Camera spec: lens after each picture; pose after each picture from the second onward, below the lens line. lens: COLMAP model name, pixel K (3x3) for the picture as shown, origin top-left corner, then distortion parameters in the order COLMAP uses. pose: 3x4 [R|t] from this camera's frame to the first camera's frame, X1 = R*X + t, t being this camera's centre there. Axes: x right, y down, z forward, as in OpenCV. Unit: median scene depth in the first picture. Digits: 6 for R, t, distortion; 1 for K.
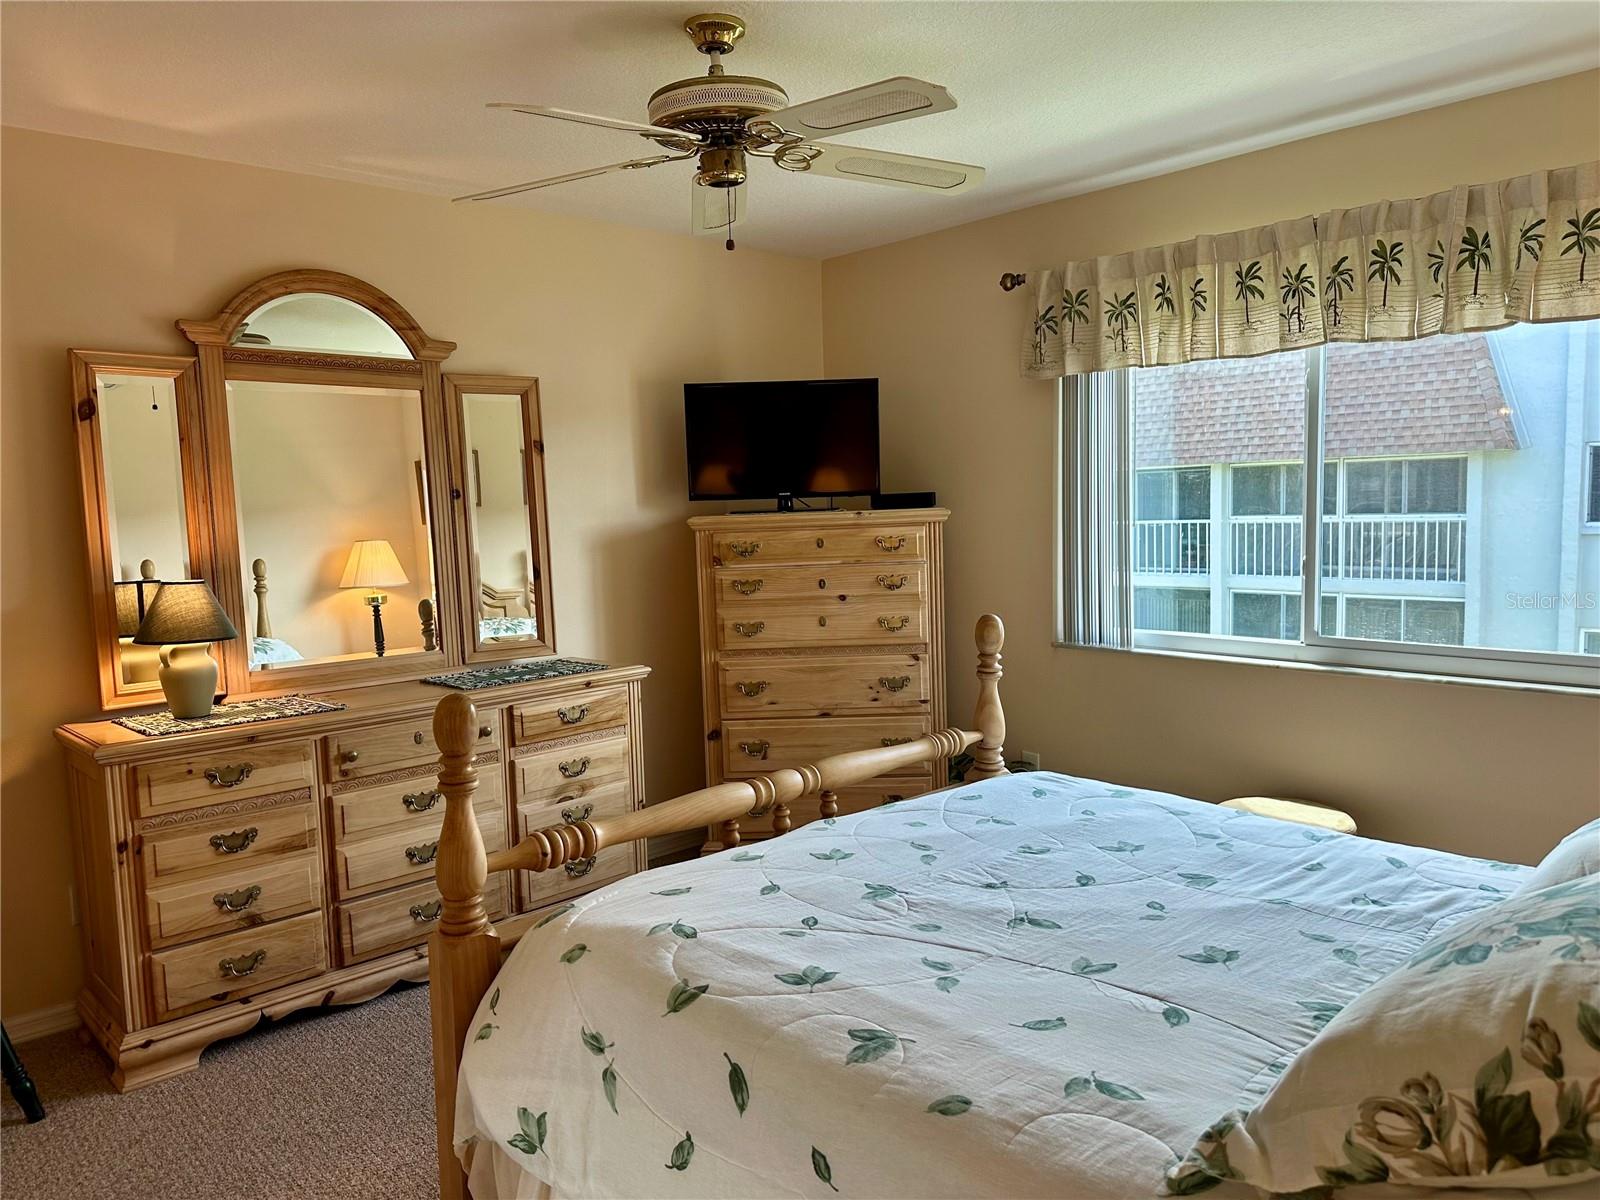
lens RADIAL K [[1125.8, 0, 805.0], [0, 1125.8, 611.4], [0, 0, 1]] dist [0.084634, -0.101565]
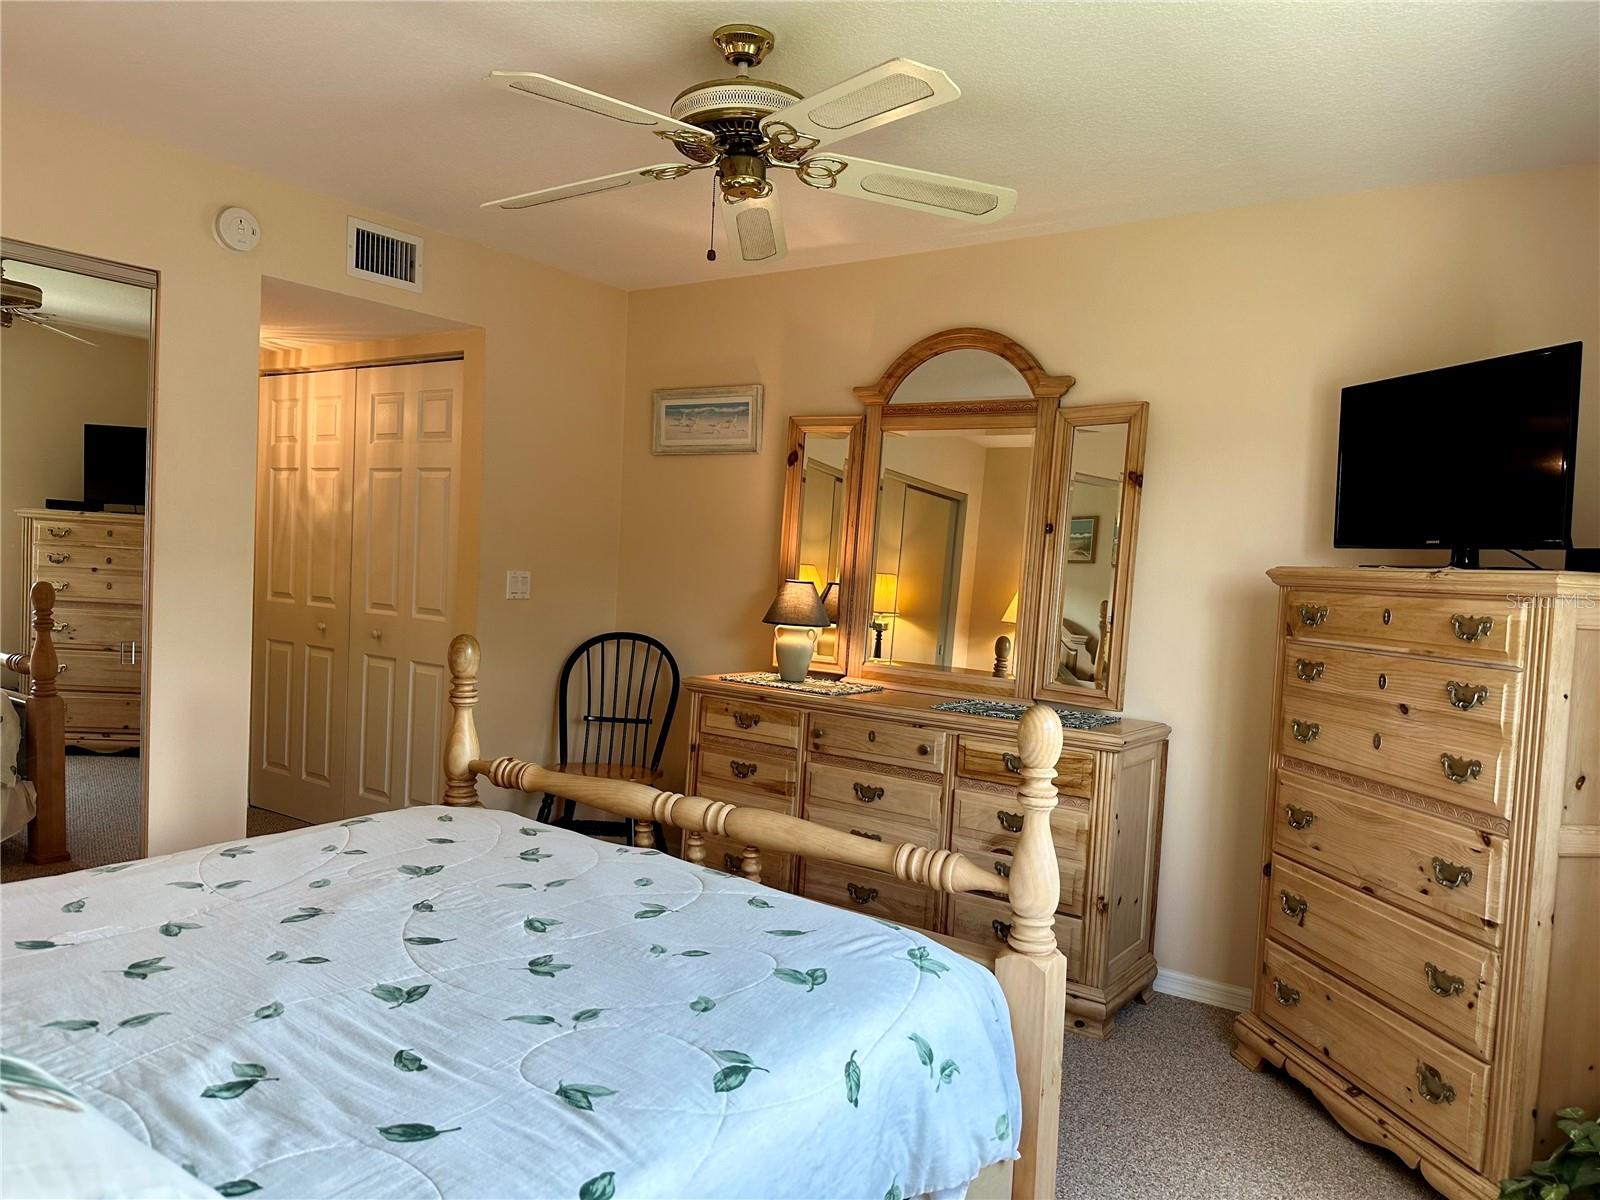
lens RADIAL K [[1125.8, 0, 801.0], [0, 1125.8, 606.8], [0, 0, 1]] dist [0.084634, -0.101565]
pose [[0.192201, 0.082028, -0.977921, 0.628970], [-0.152408, 0.986905, 0.052827, -0.054721], [0.969449, 0.138889, 0.202186, 0.603285]]
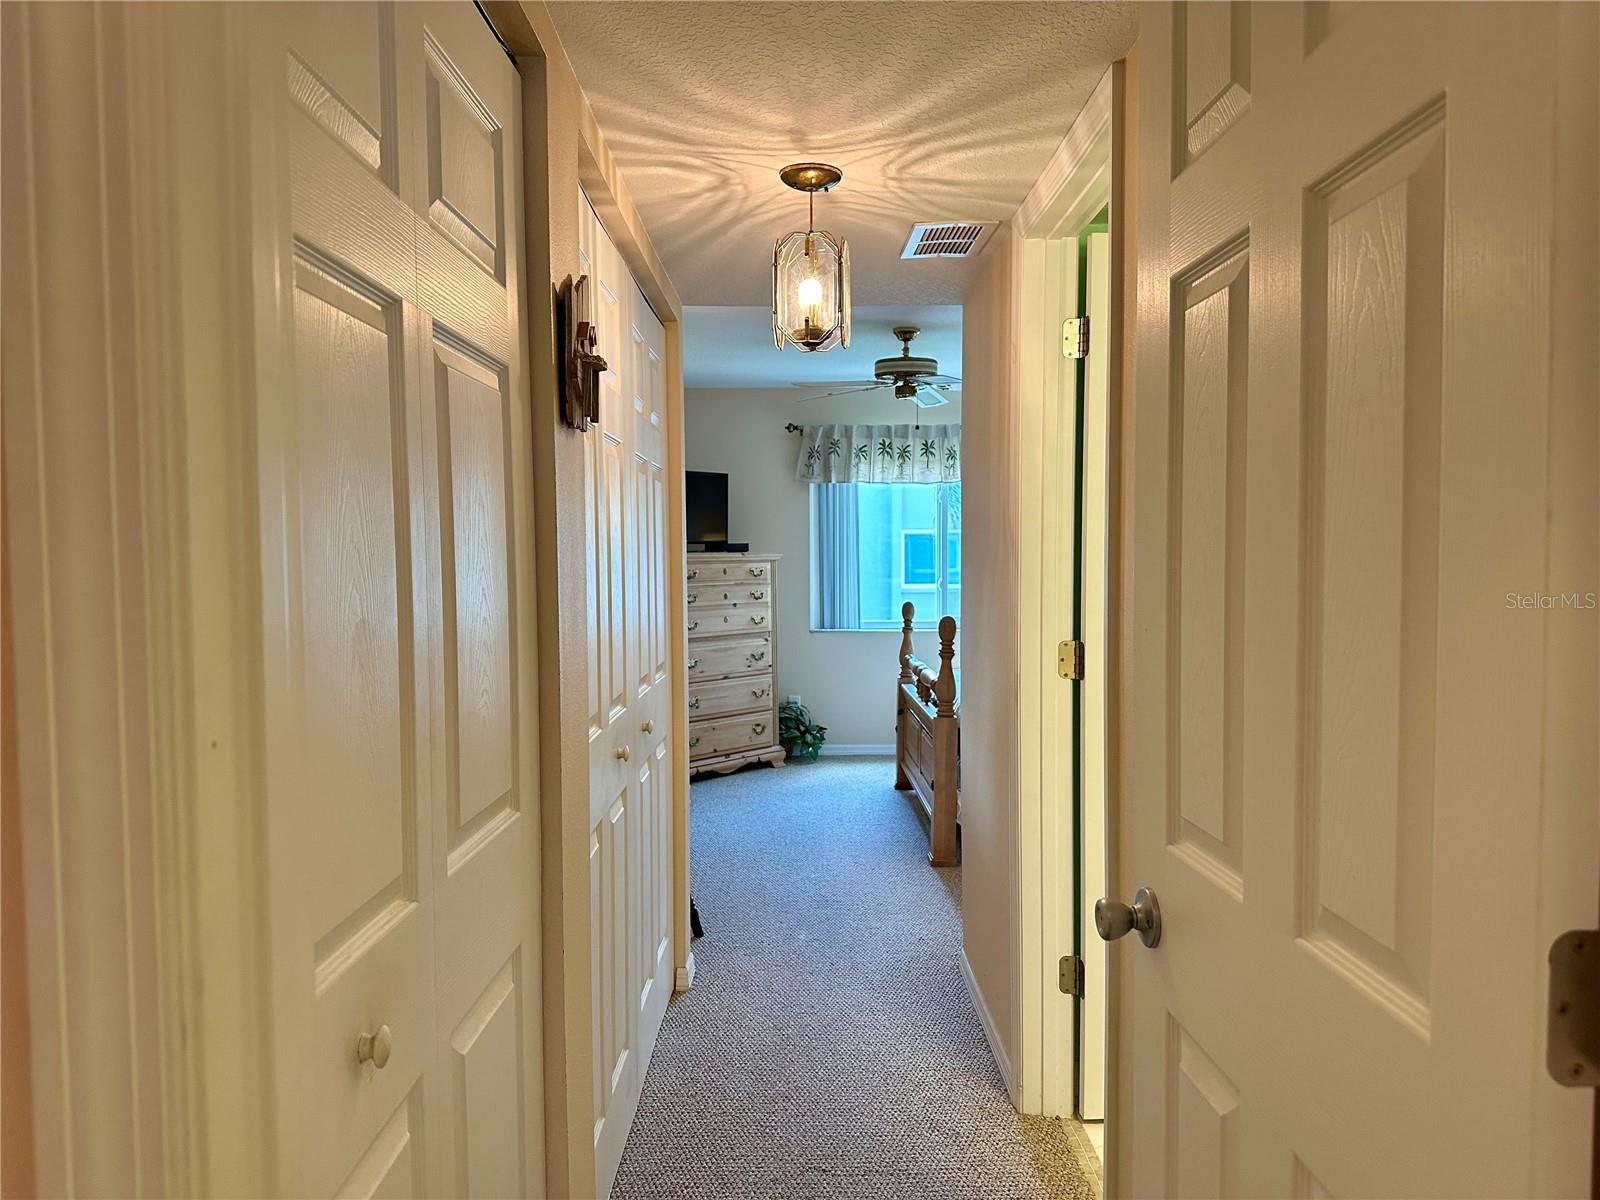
lens RADIAL K [[1125.8, 0, 800.4], [0, 1125.8, 590.5], [0, 0, 1]] dist [0.084634, -0.101565]
pose [[0.683280, 0.002173, 0.730153, -1.212527], [0.058148, 0.996658, -0.057382, 0.073183], [-0.727837, 0.081664, 0.680870, -0.213364]]
